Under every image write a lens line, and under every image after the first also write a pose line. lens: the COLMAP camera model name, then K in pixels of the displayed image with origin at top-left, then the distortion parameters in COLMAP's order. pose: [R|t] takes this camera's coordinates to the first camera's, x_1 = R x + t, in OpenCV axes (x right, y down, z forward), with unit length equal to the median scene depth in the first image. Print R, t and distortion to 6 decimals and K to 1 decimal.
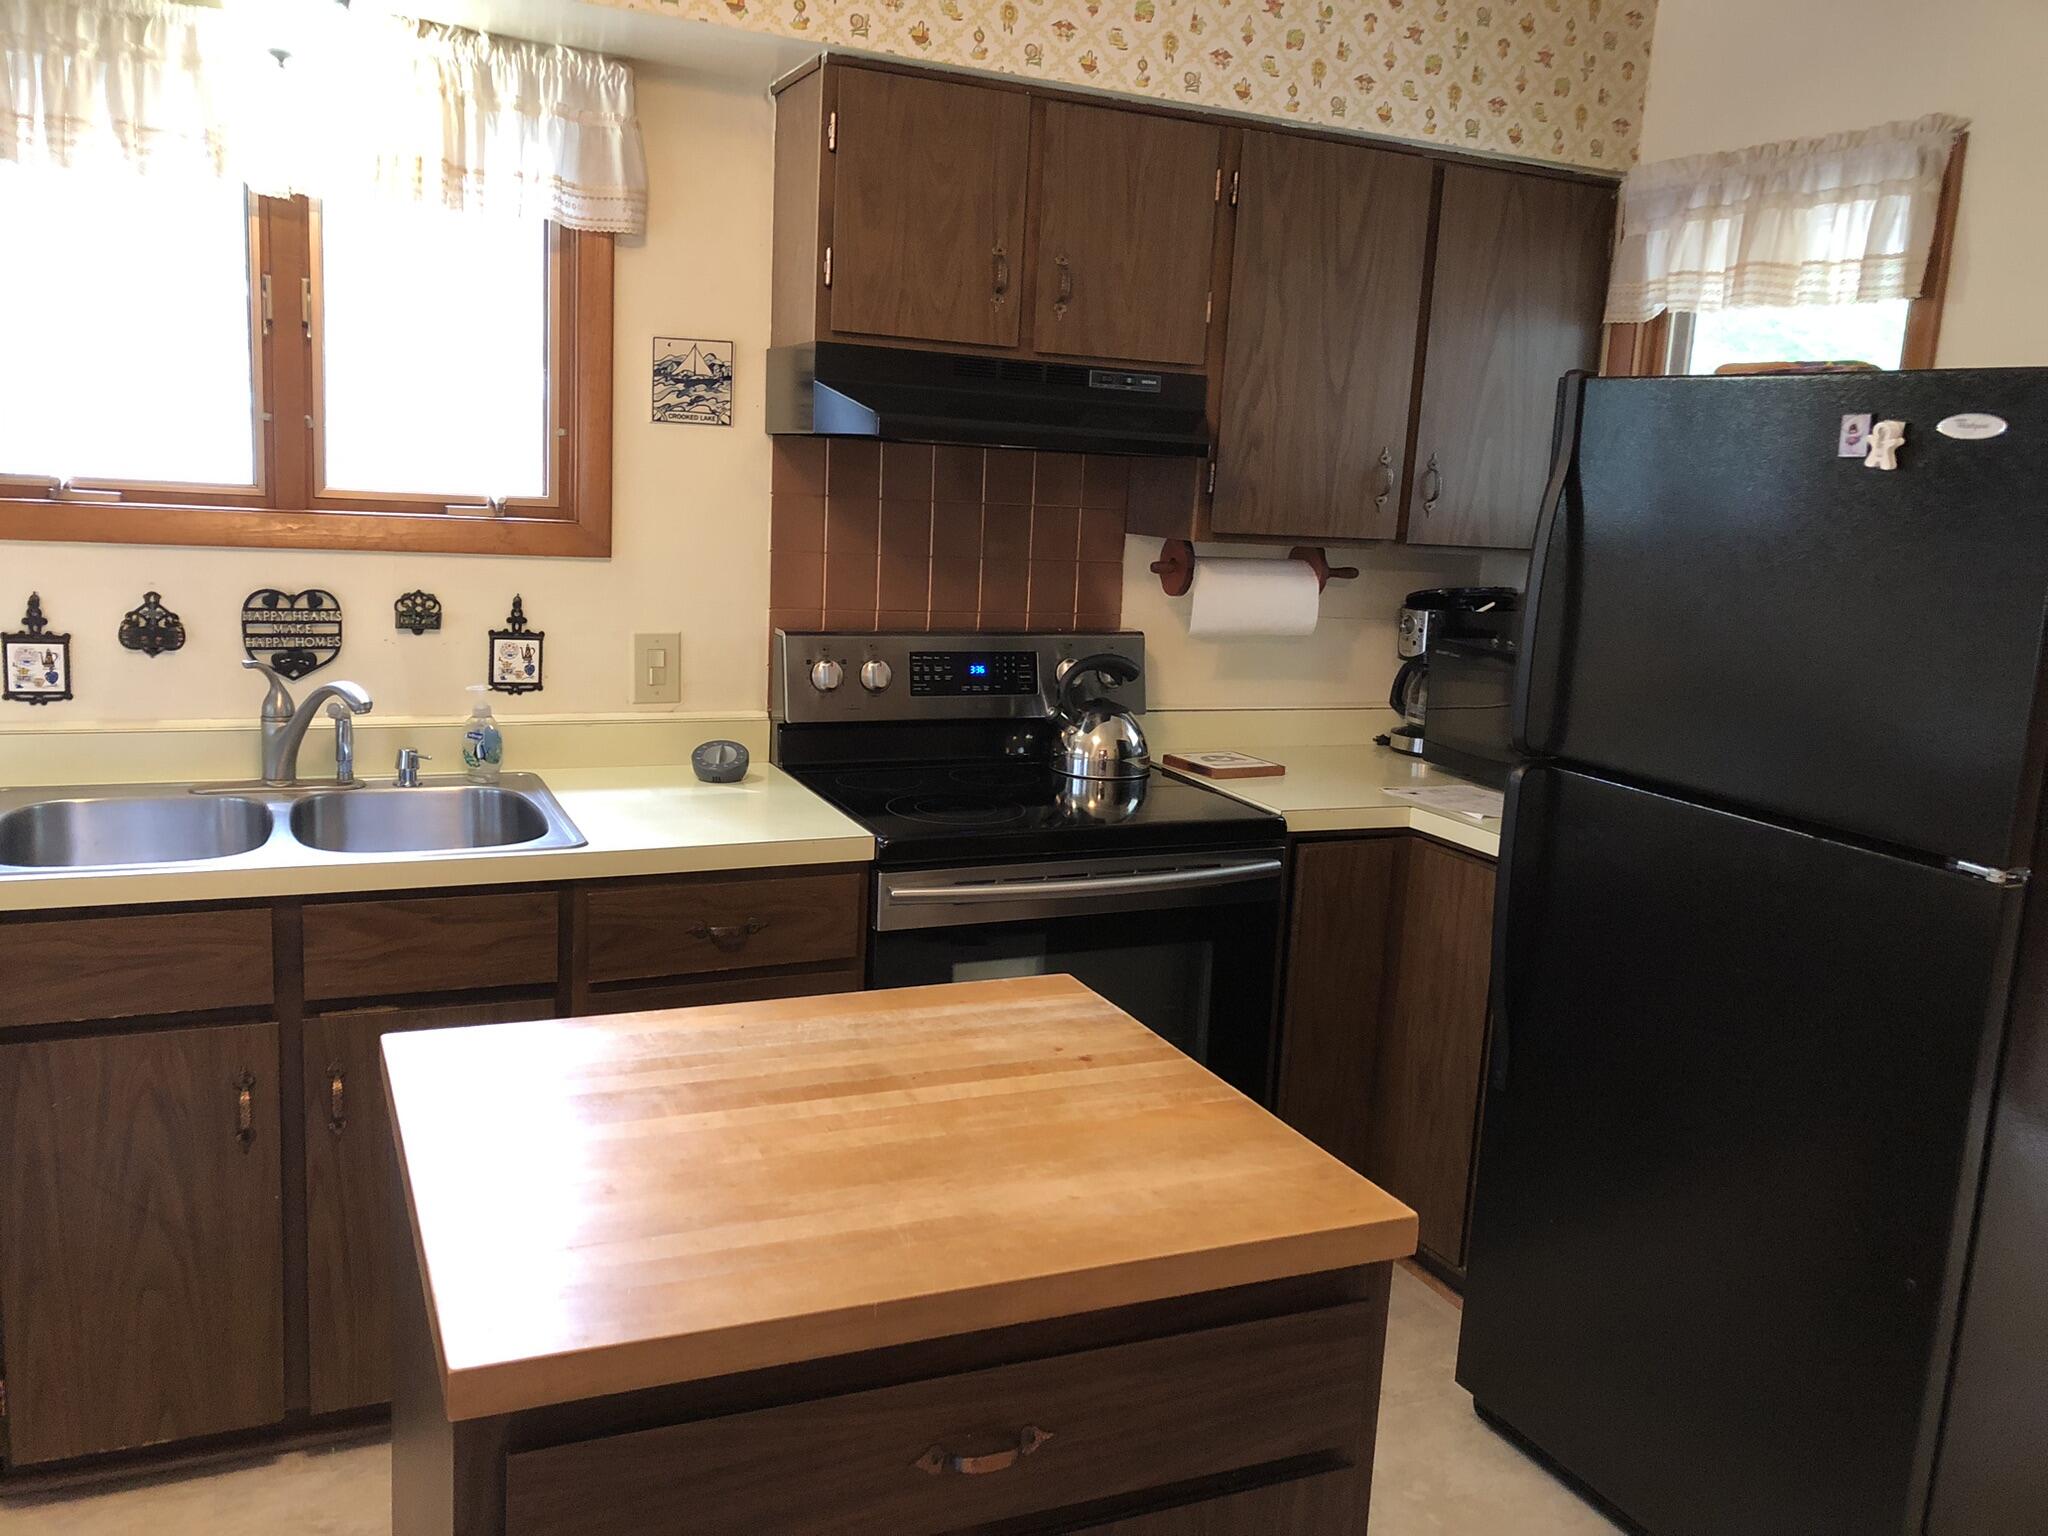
lens RADIAL K [[1699.8, 0, 1034.5], [0, 1699.8, 724.6], [0, 0, 1]] dist [0.034333, -0.032716]
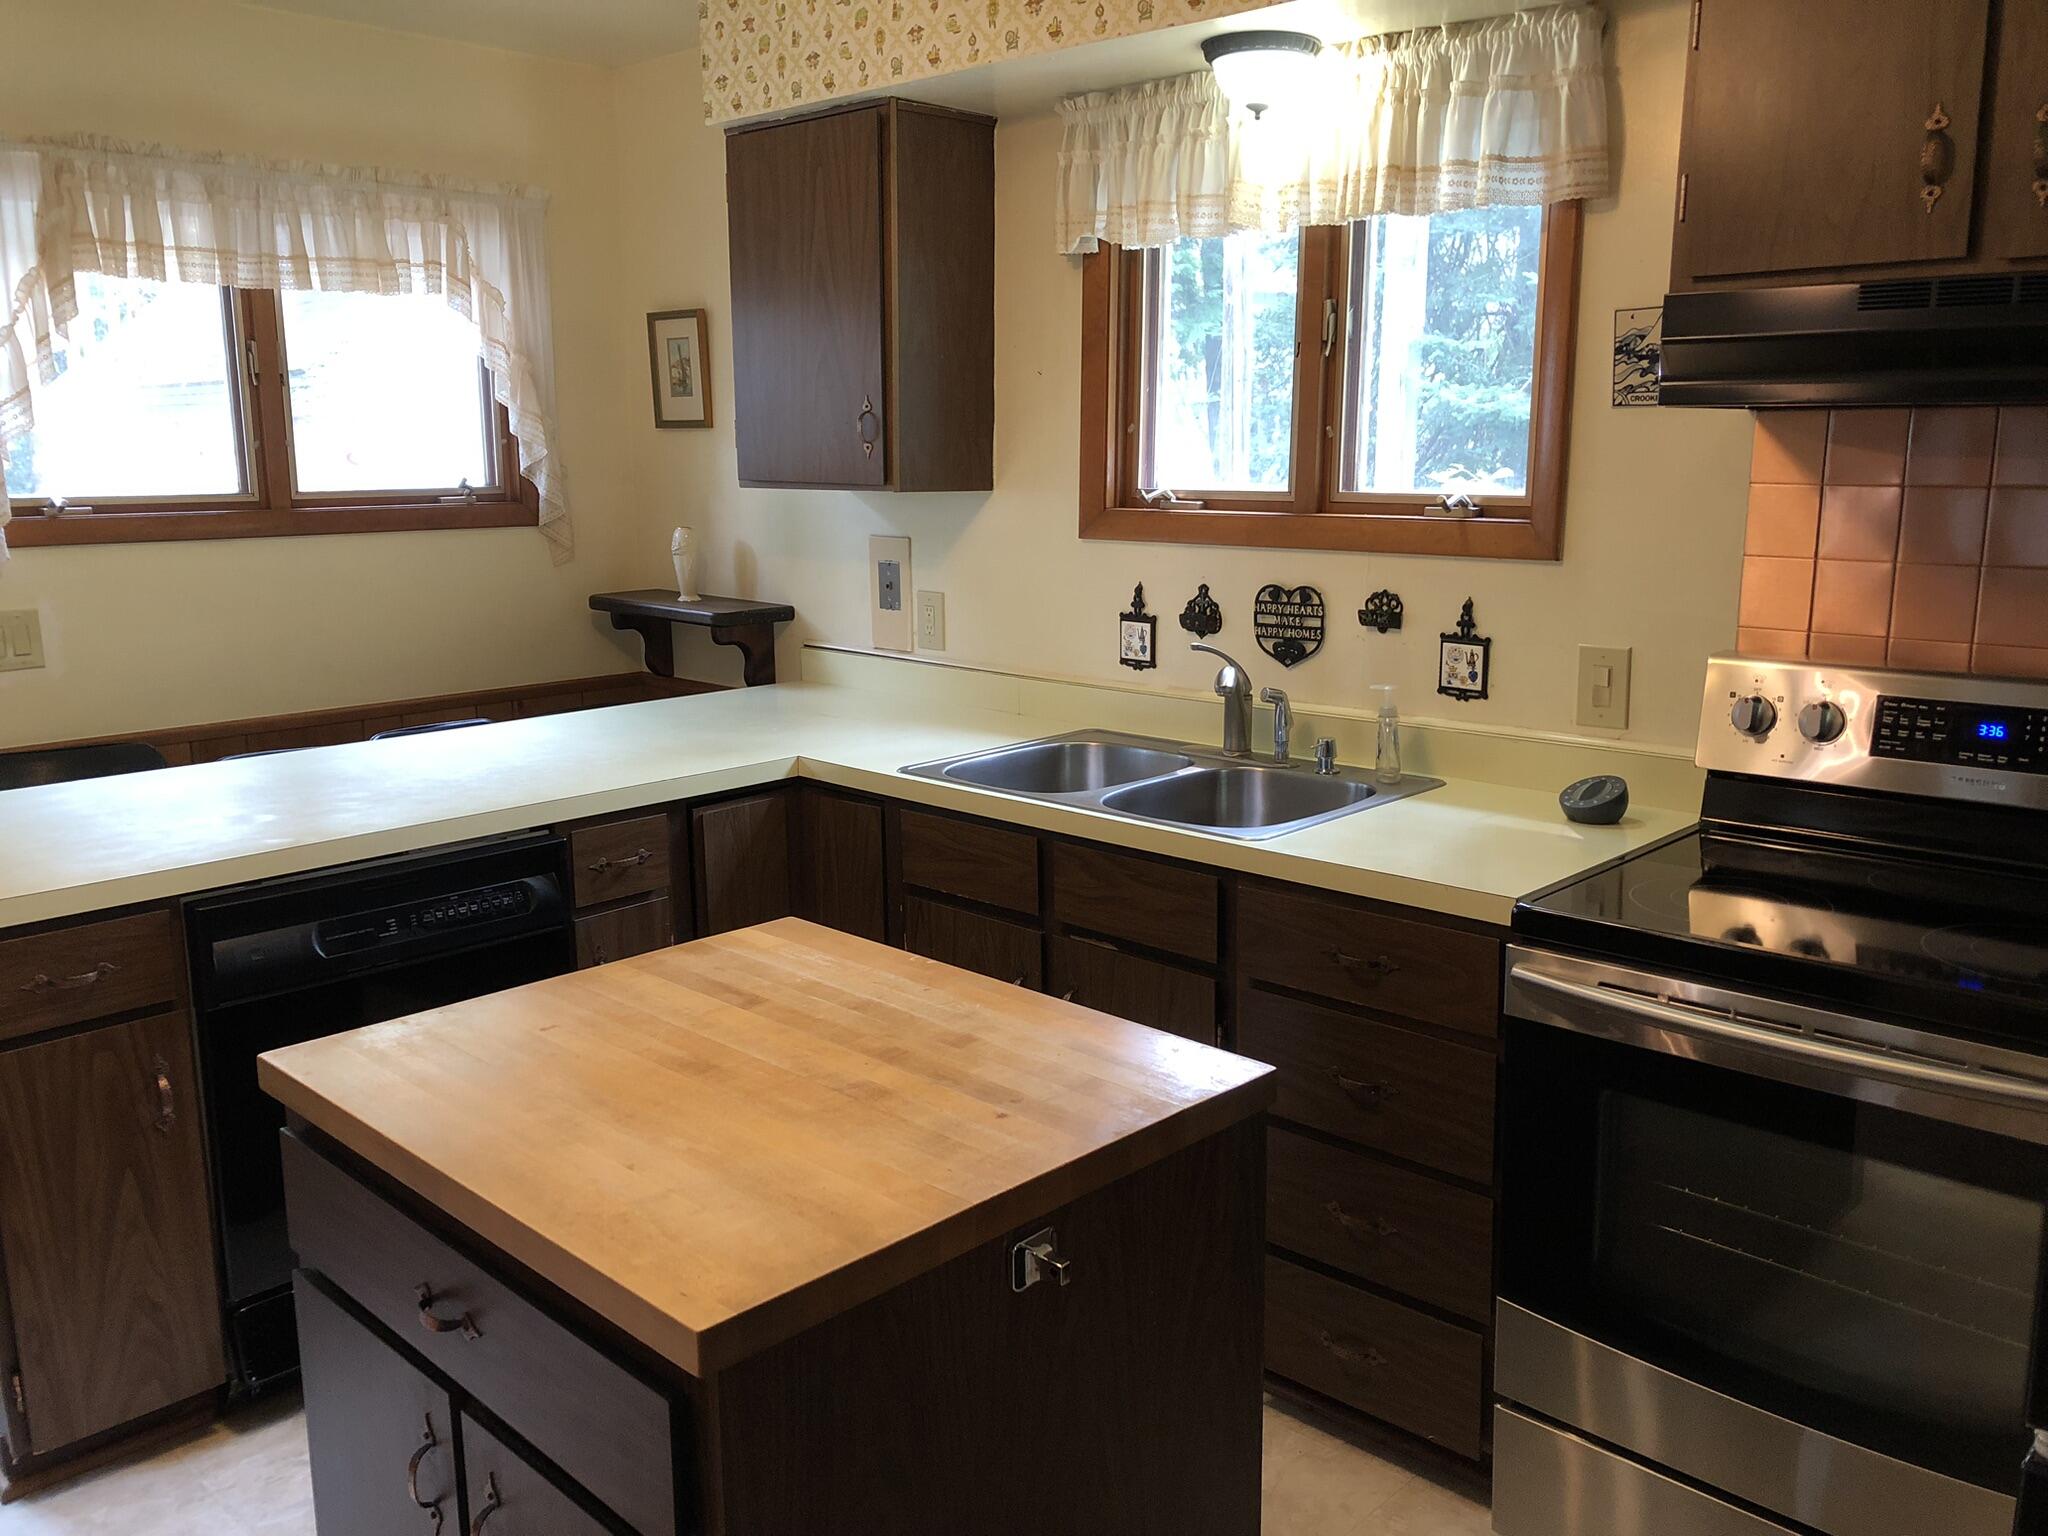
lens RADIAL K [[1699.8, 0, 1033.6], [0, 1699.8, 749.9], [0, 0, 1]] dist [0.034333, -0.032716]
pose [[0.369482, 0.111163, -0.922565, 0.521941], [-0.117744, 0.990417, 0.072183, -0.032482], [0.921748, 0.081956, 0.379030, 0.423116]]
